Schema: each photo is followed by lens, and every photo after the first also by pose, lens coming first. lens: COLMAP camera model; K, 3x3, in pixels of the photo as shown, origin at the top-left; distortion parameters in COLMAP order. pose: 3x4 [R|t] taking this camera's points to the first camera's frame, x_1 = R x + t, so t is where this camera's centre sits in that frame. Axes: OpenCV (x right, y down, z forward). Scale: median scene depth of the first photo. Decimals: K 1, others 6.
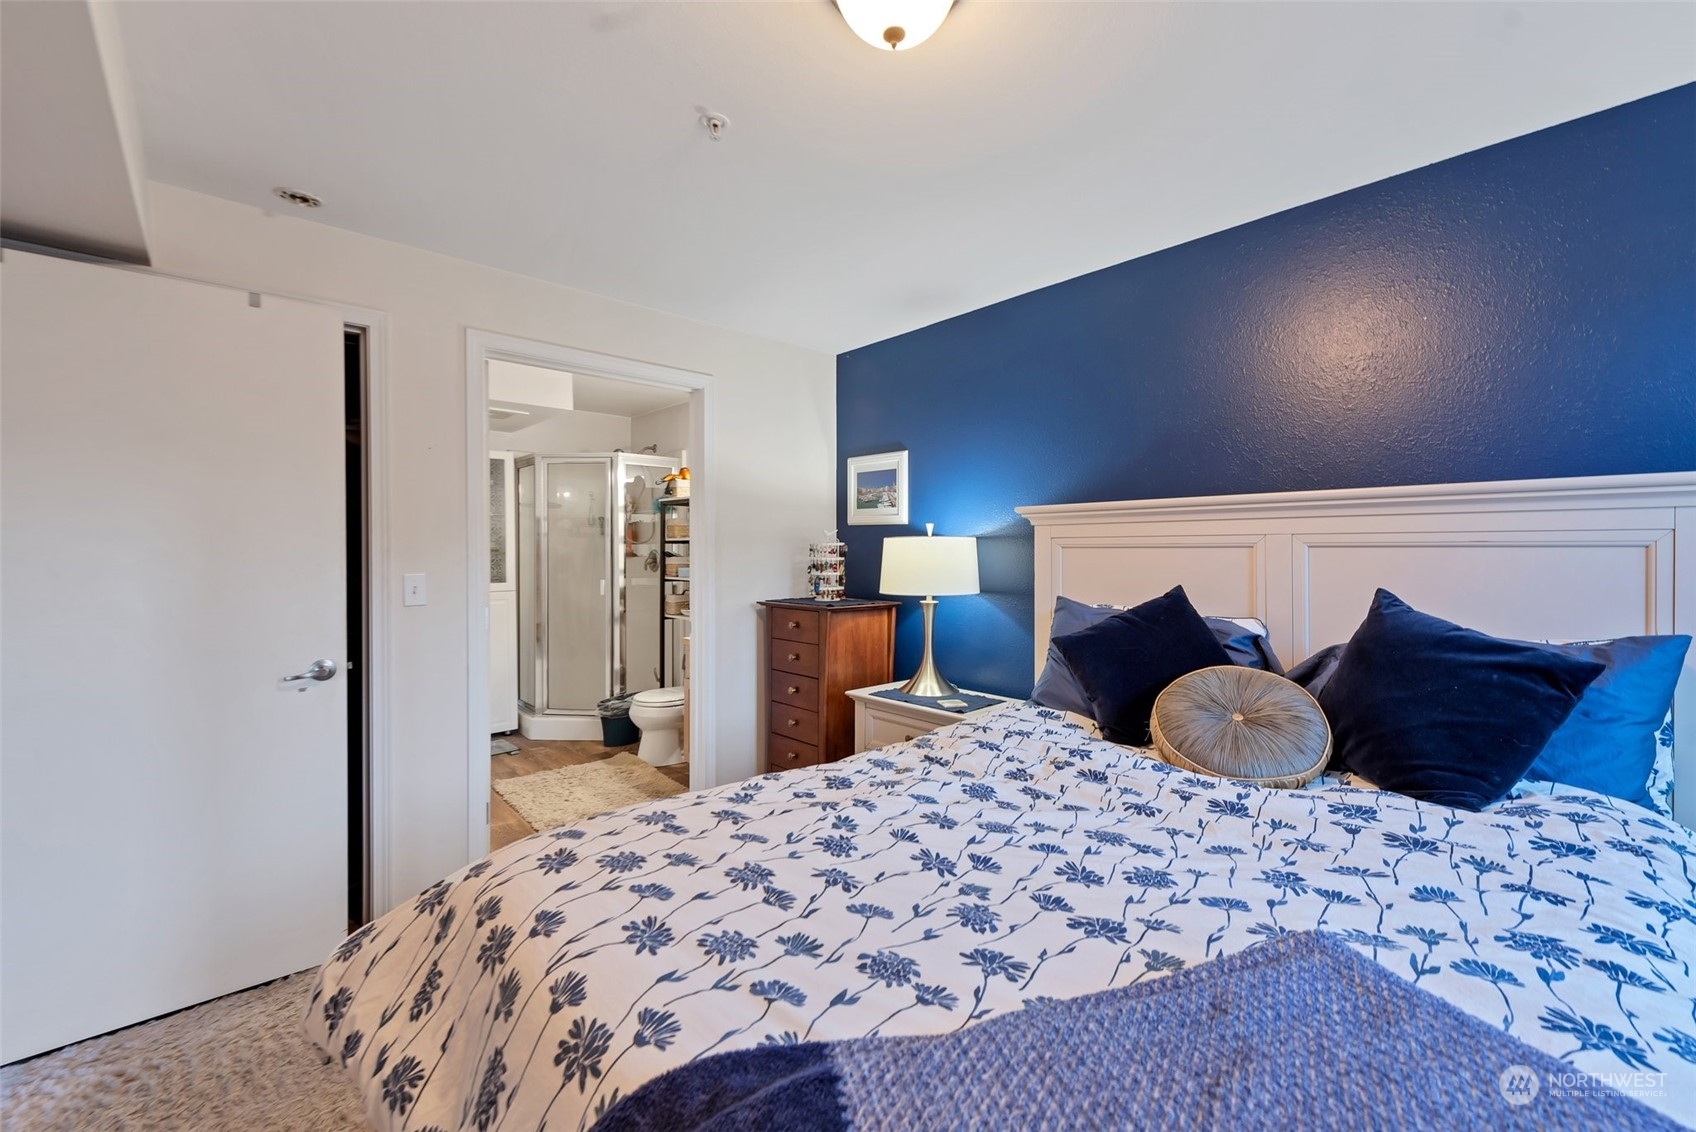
lens RADIAL K [[673.3, 0, 846.4], [0, 673.3, 550.8], [0, 0, 1]] dist [0.000481, 0.000024]
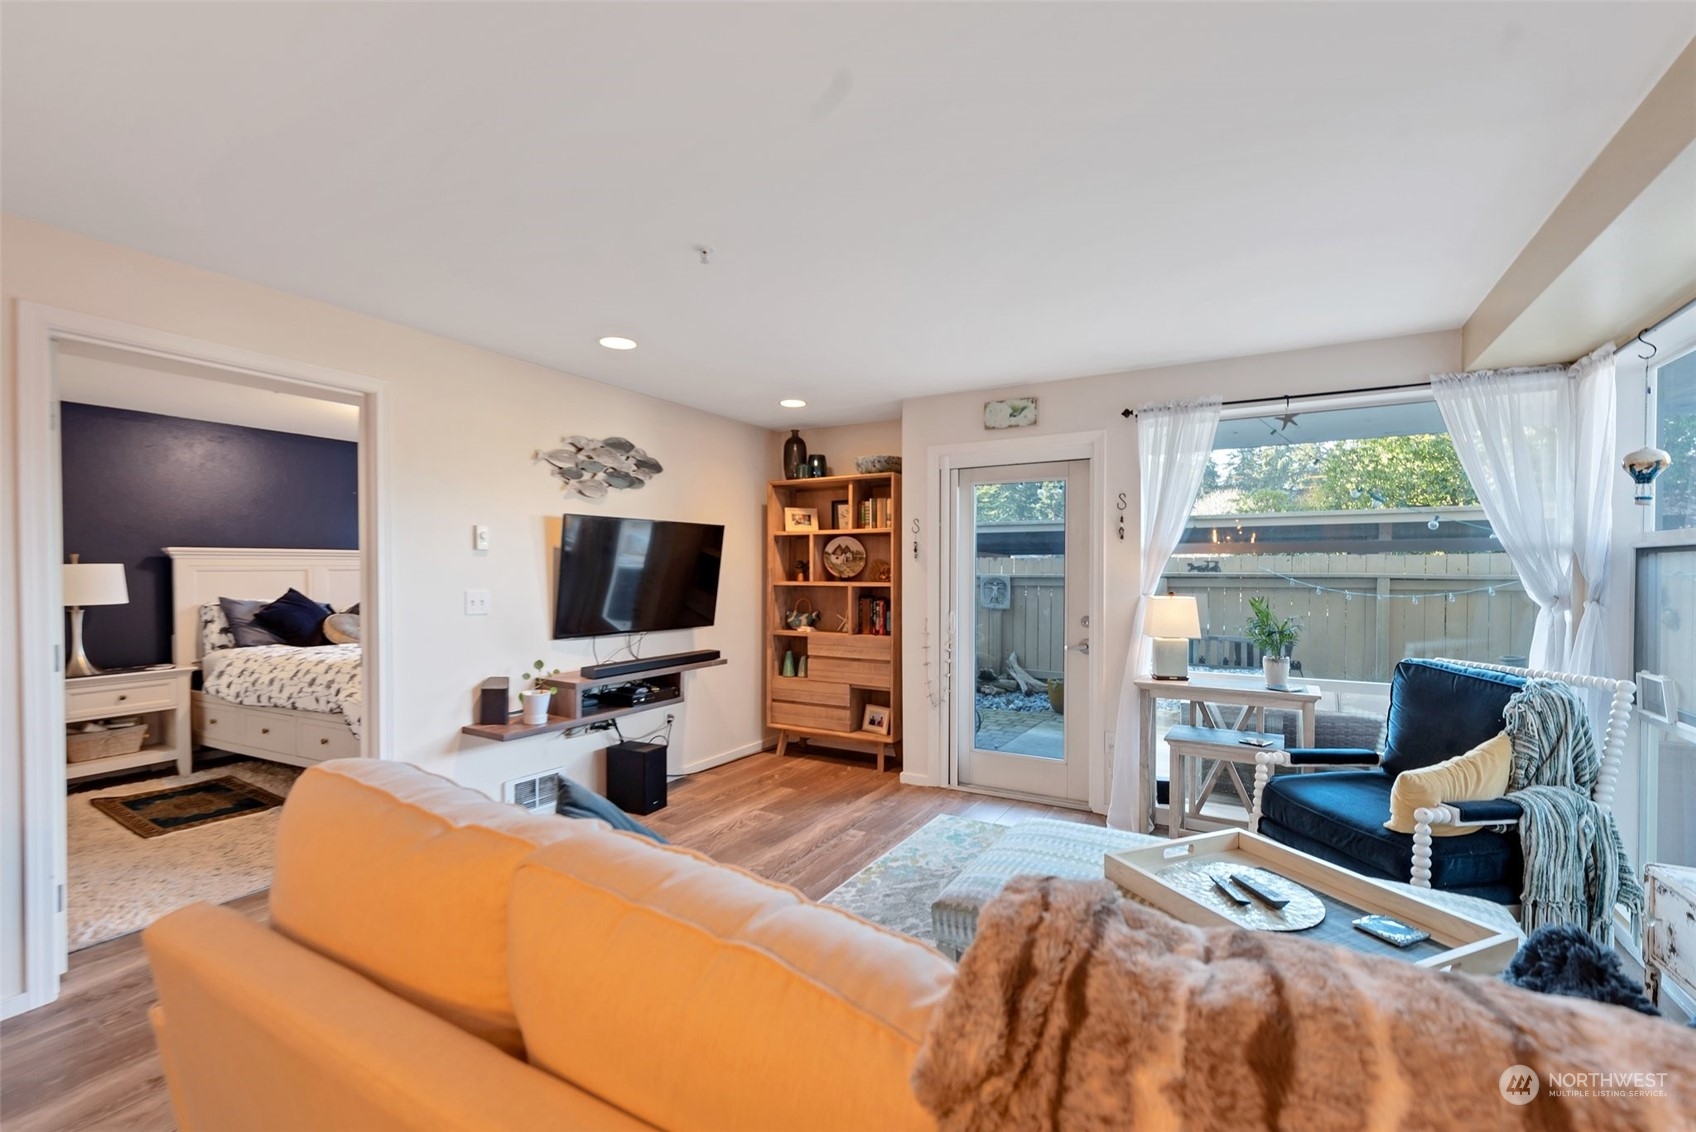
lens RADIAL K [[723.6, 0, 858.2], [0, 723.6, 583.2], [0, 0, 1]] dist [0.001508, -0.000024]
pose [[-0.341527, -0.008666, 0.939832, -1.870283], [0.004899, 0.999927, 0.011001, 0.009621], [-0.939859, 0.008361, -0.341459, -0.022134]]
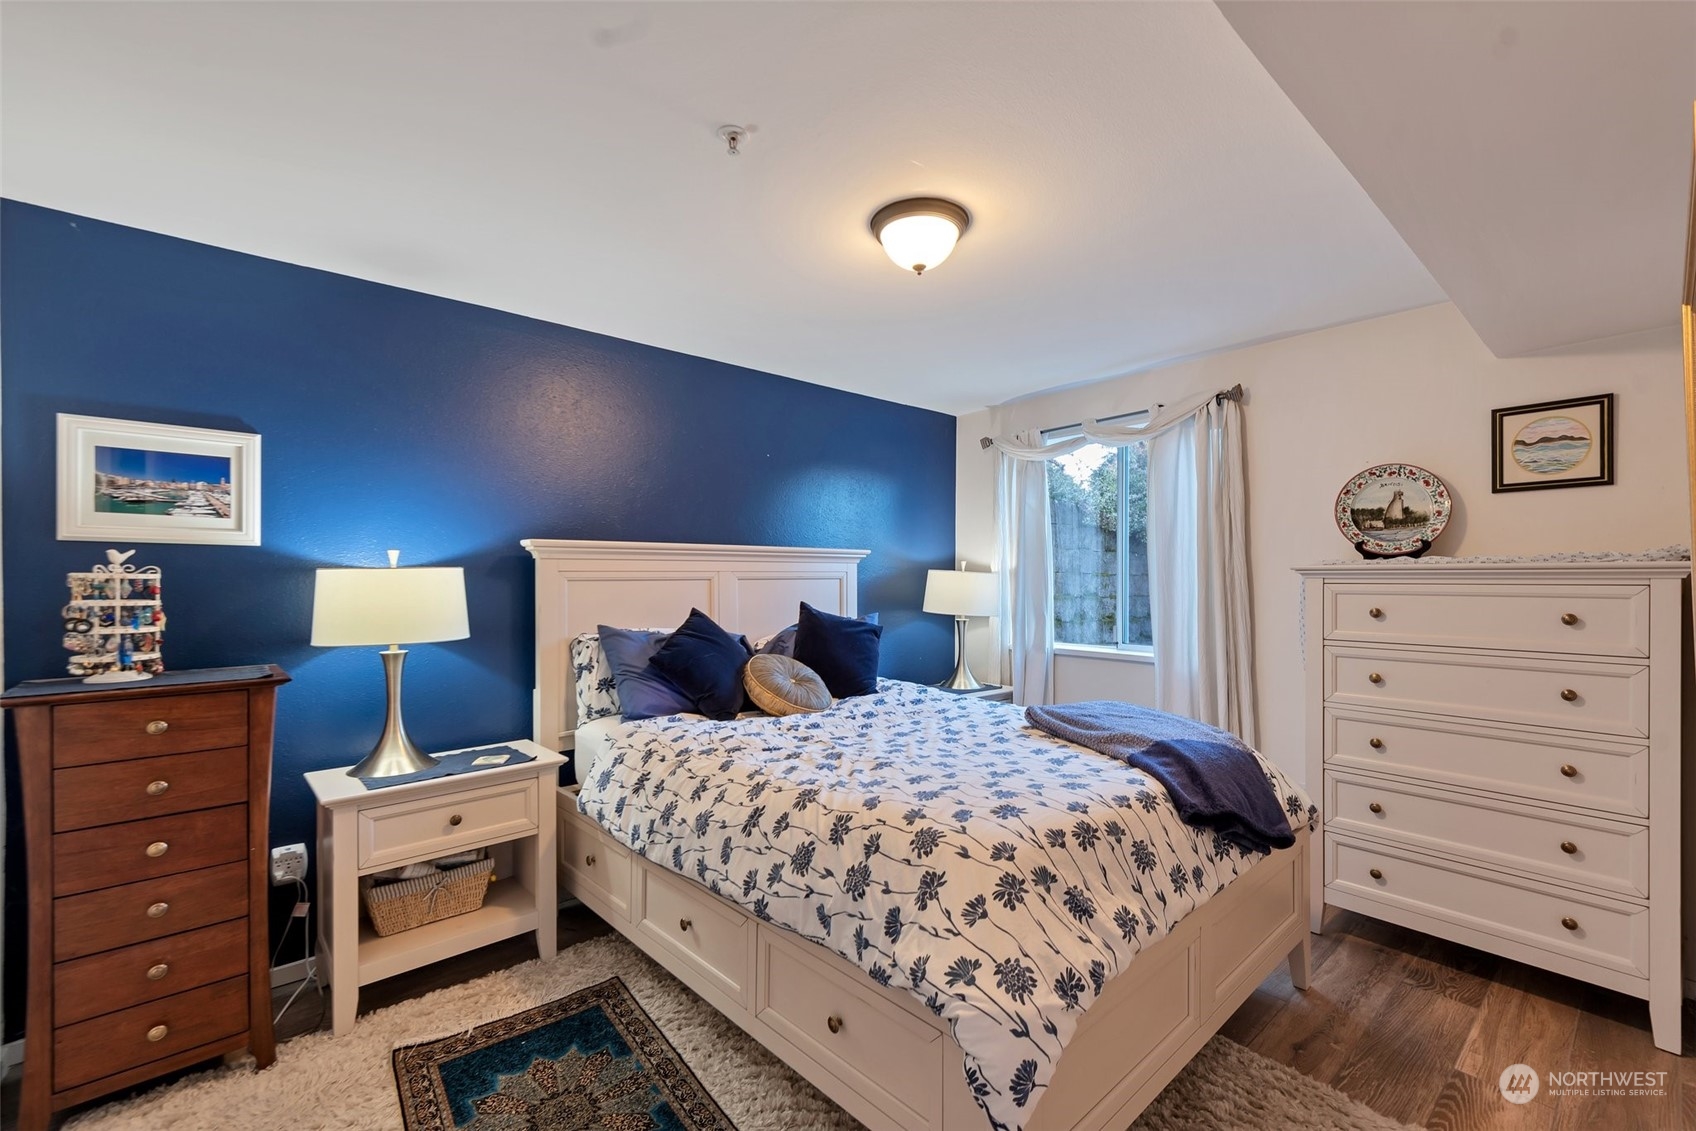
lens RADIAL K [[723.6, 0, 858.2], [0, 723.6, 582.7], [0, 0, 1]] dist [0.001508, -0.000024]
pose [[-0.006132, -0.001376, 0.999980, -0.713243], [0.001142, 0.999998, 0.001383, -0.004758], [-0.999981, 0.001150, -0.006130, 0.473324]]
